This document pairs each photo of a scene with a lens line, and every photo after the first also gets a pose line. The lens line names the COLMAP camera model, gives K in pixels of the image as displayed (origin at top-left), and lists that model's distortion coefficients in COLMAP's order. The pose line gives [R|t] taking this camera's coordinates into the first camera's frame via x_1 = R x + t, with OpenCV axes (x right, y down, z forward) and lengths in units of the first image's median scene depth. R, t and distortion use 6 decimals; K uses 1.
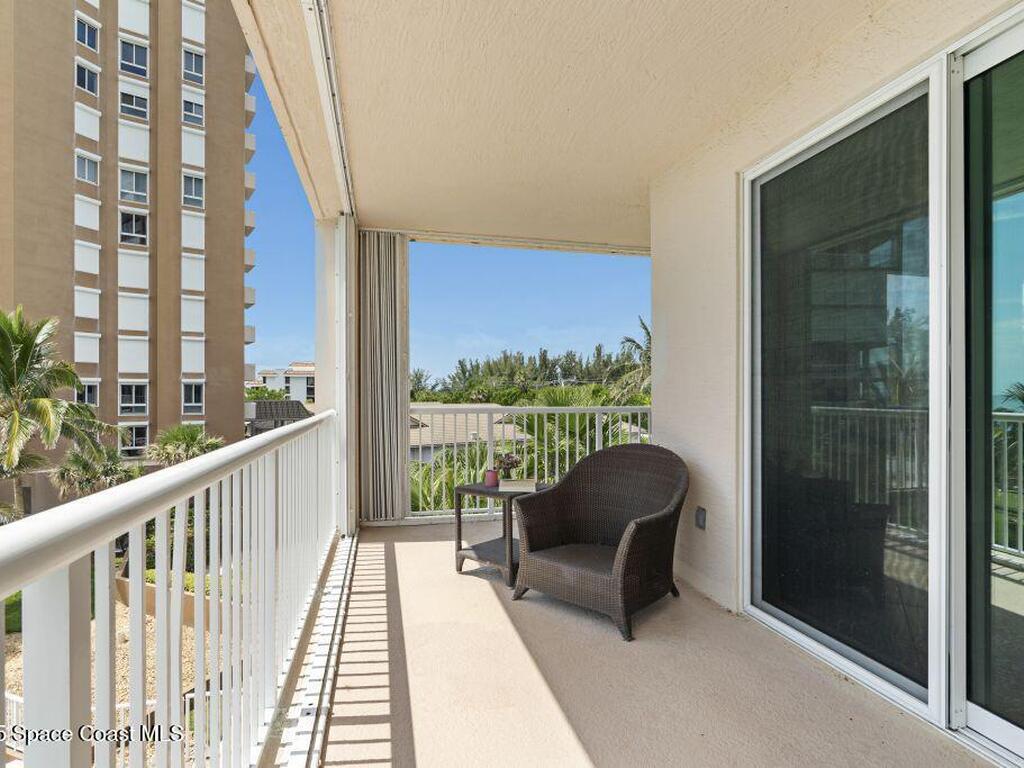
lens RADIAL K [[535.9, 0, 515.0], [0, 535.9, 389.8], [0, 0, 1]] dist [0.000183, 0.000574]
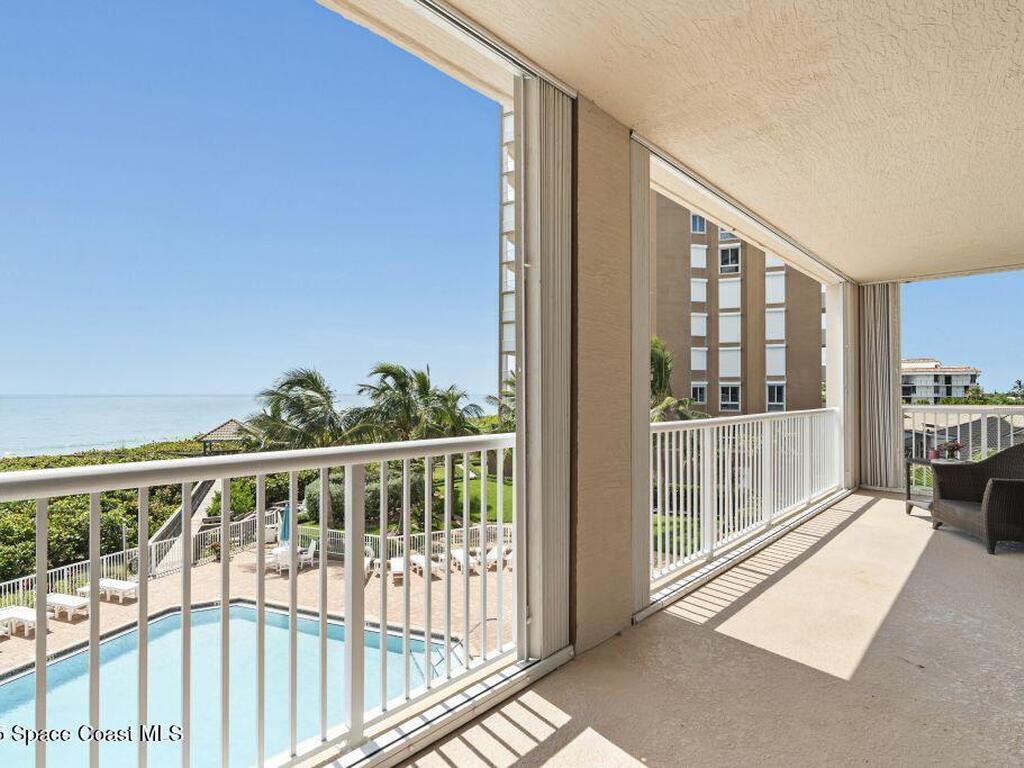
lens RADIAL K [[535.9, 0, 515.0], [0, 535.9, 389.8], [0, 0, 1]] dist [0.000183, 0.000574]
pose [[0.539067, -0.001576, -0.842261, 0.065140], [0.001802, 0.999998, -0.000717, -0.001984], [0.842261, -0.001131, 0.539069, -0.087377]]
